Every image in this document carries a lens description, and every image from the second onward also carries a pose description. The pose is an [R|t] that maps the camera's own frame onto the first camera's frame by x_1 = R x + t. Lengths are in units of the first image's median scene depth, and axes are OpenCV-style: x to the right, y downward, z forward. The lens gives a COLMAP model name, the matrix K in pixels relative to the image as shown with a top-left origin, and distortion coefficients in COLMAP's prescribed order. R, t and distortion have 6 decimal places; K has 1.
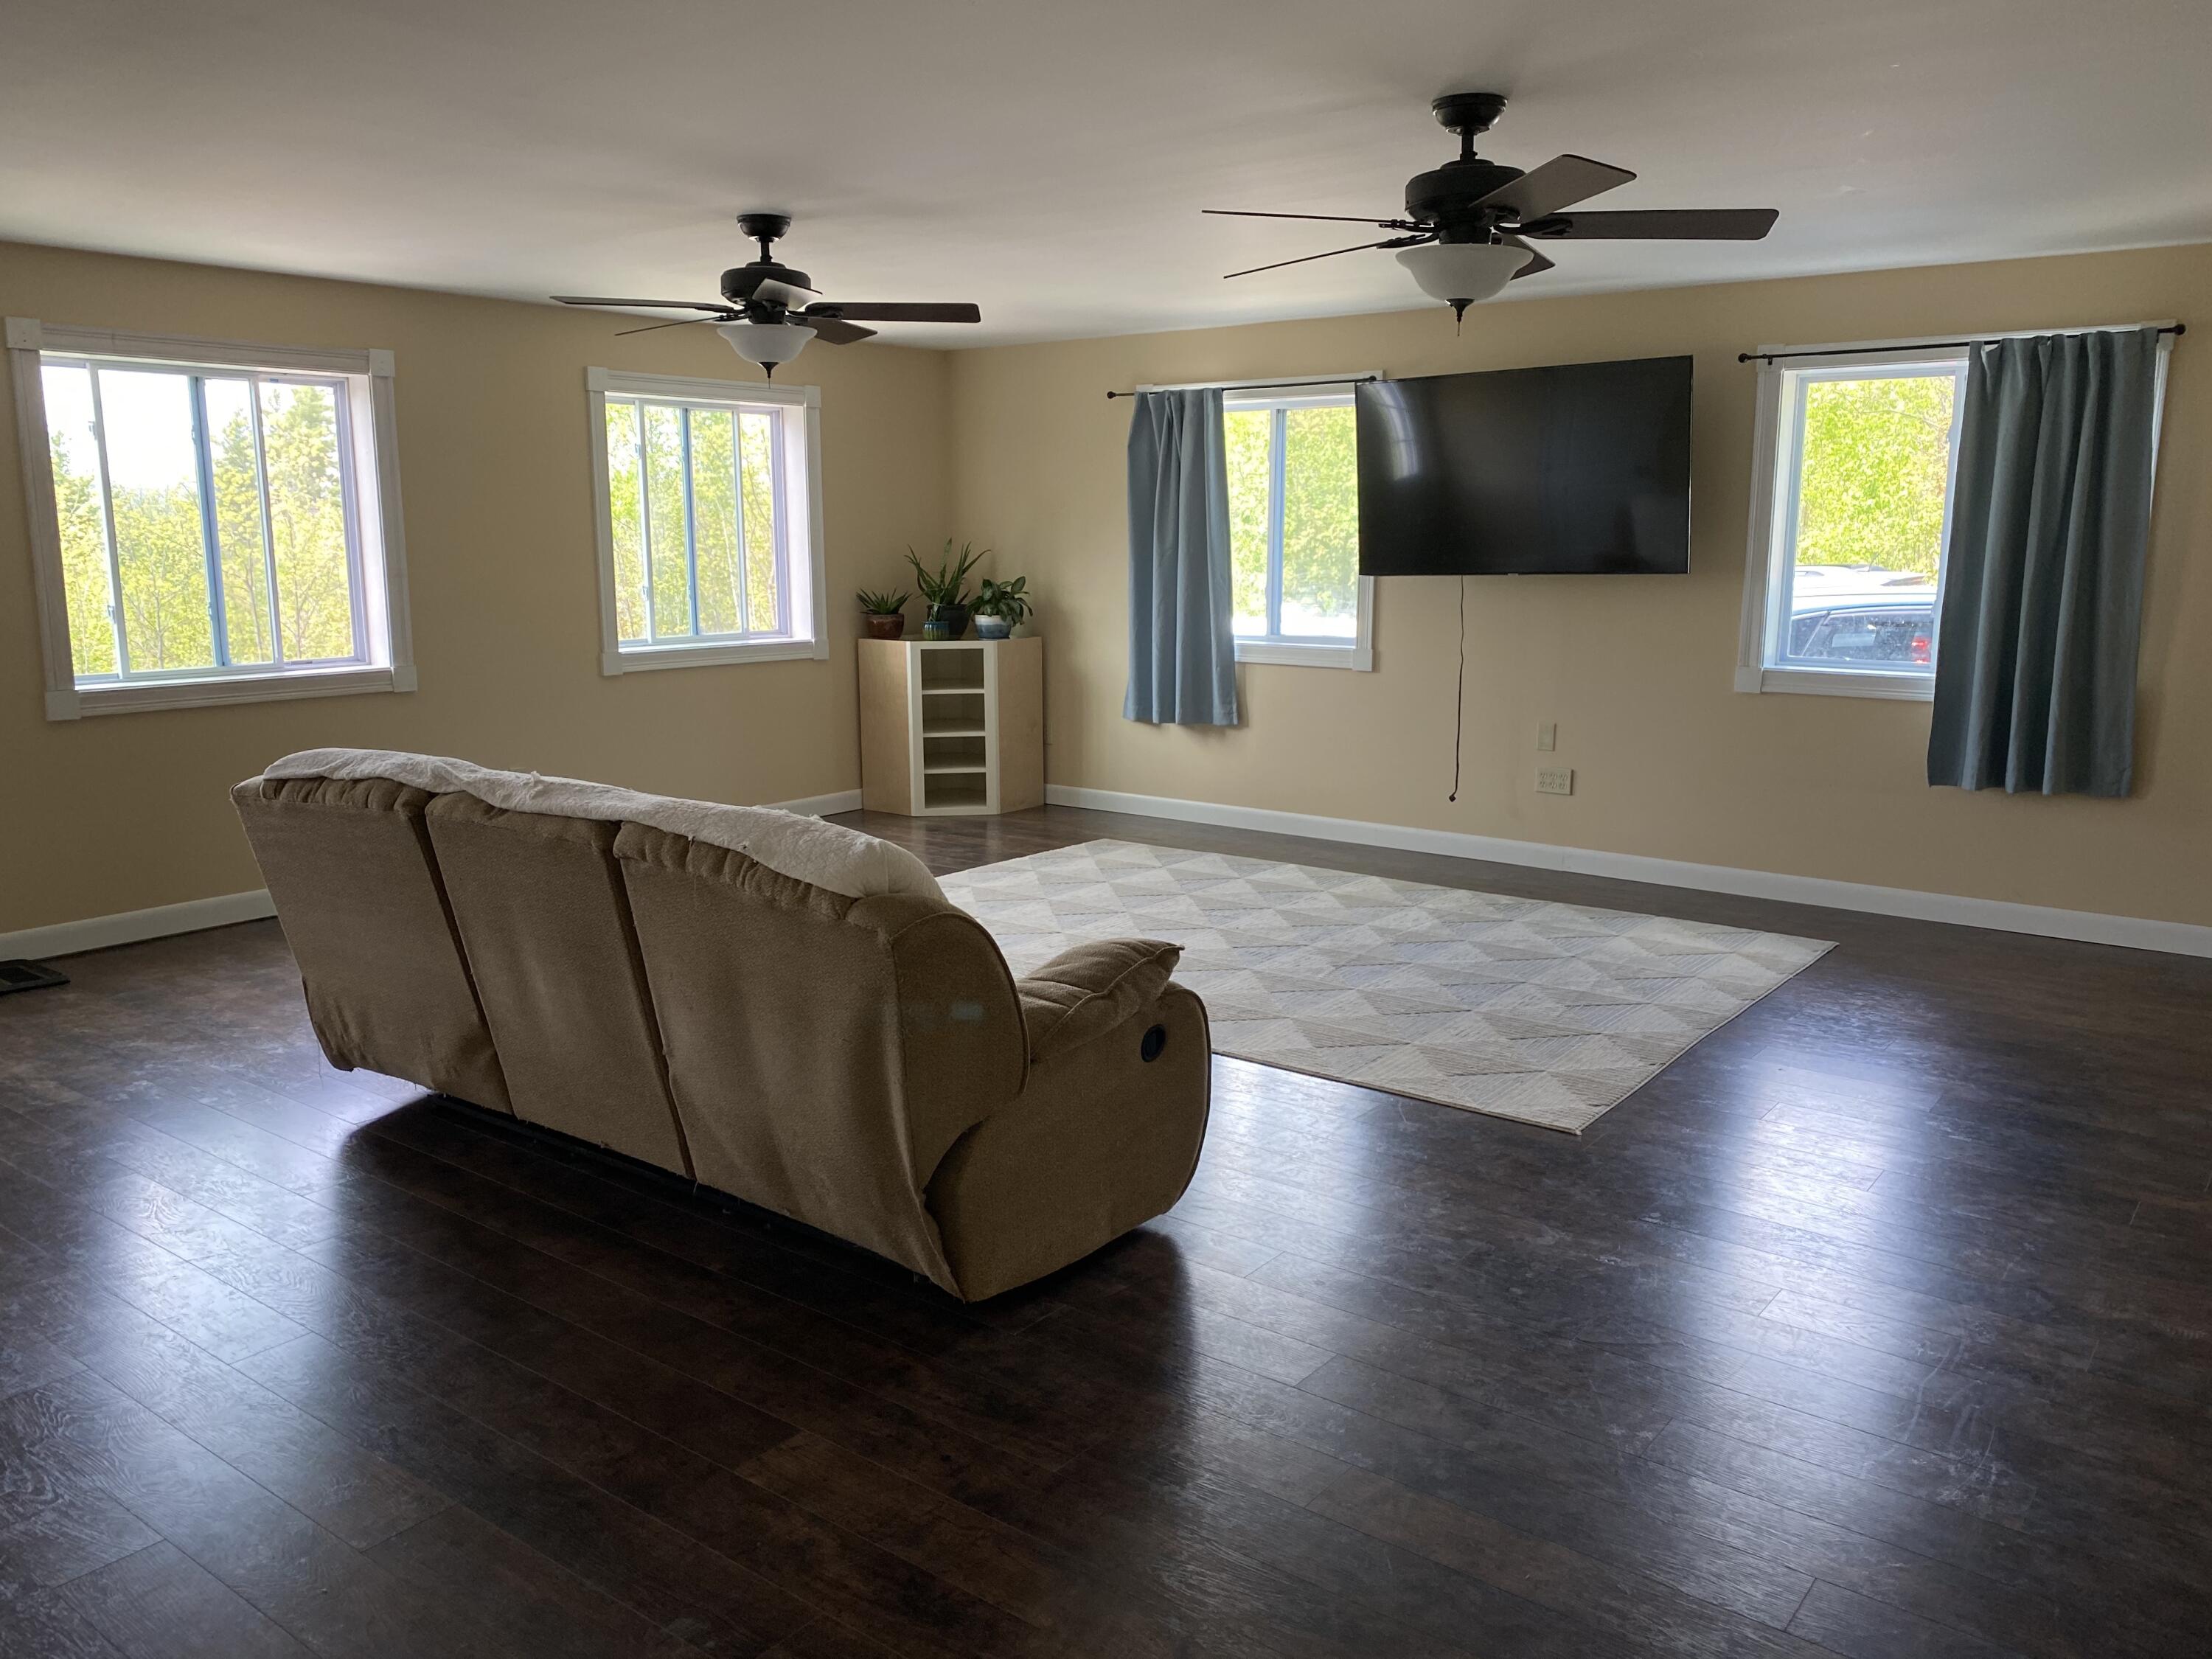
lens RADIAL K [[1685.5, 0, 1088.5], [0, 1685.5, 828.1], [0, 0, 1]] dist [0.030352, -0.030962]
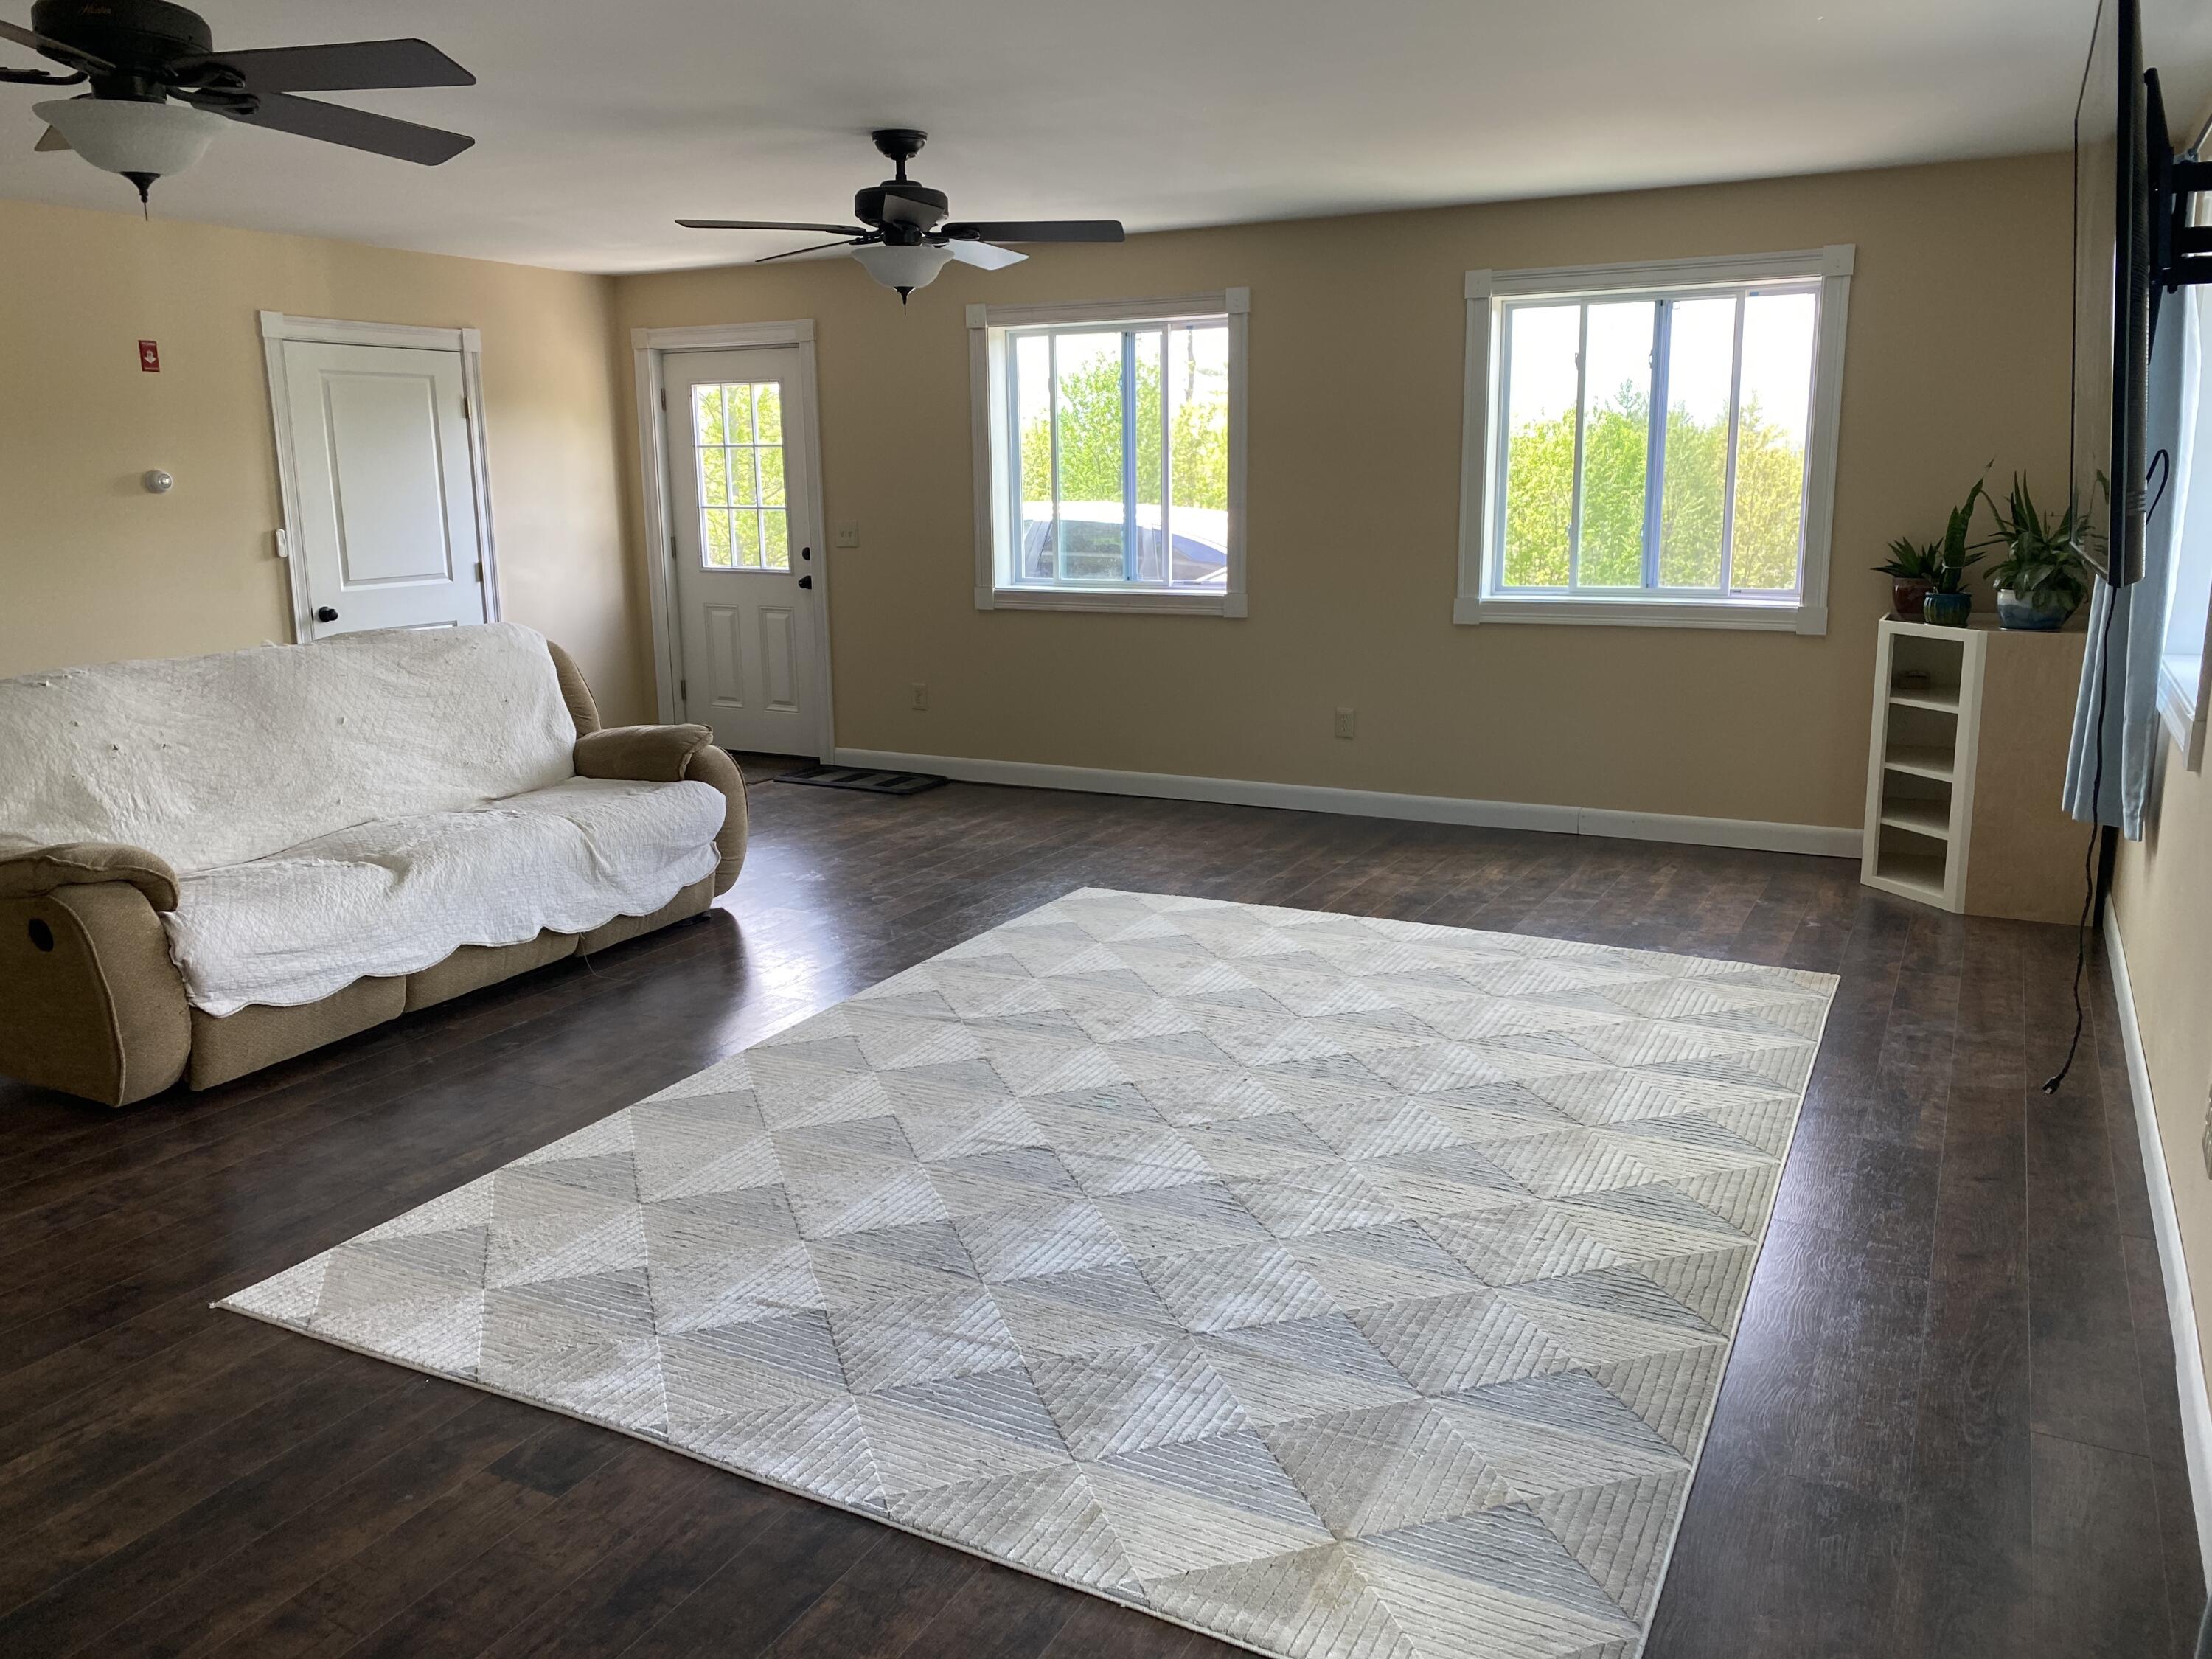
lens RADIAL K [[1685.5, 0, 1088.5], [0, 1685.5, 828.1], [0, 0, 1]] dist [0.030352, -0.030962]
pose [[0.188034, 0.203283, -0.960895, 0.543924], [-0.157032, 0.971983, 0.174900, -0.110123], [0.969528, 0.118004, 0.214688, 0.631922]]
